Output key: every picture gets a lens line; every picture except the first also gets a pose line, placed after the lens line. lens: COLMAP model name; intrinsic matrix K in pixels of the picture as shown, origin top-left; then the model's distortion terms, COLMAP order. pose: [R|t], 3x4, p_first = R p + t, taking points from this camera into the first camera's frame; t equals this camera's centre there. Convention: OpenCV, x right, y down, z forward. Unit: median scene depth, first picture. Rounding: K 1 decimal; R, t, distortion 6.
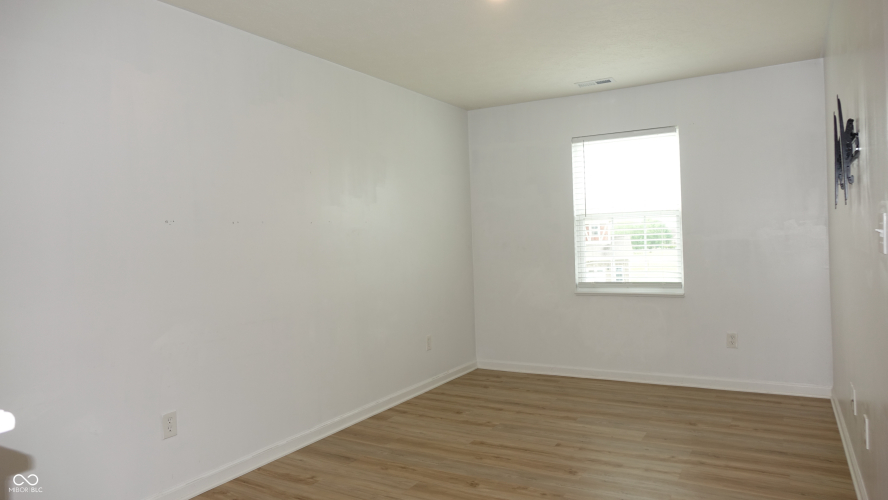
lens RADIAL K [[616.2, 0, 444.0], [0, 616.2, 250.0], [0, 0, 1]] dist [0.000267, -0.001722]
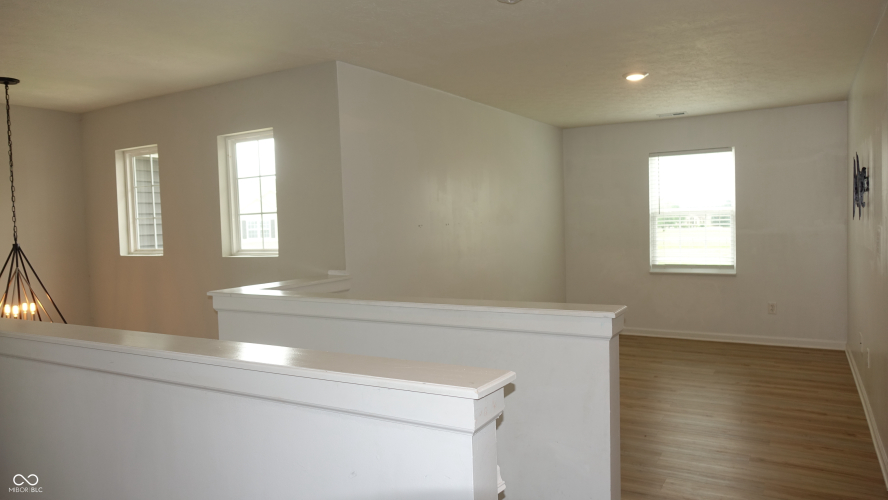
lens RADIAL K [[616.2, 0, 444.0], [0, 616.2, 250.0], [0, 0, 1]] dist [0.000267, -0.001722]
pose [[0.999834, 0.006622, -0.016989, -0.253783], [-0.006023, 0.999368, 0.035035, -0.026631], [0.017210, -0.034927, 0.999242, -0.394005]]
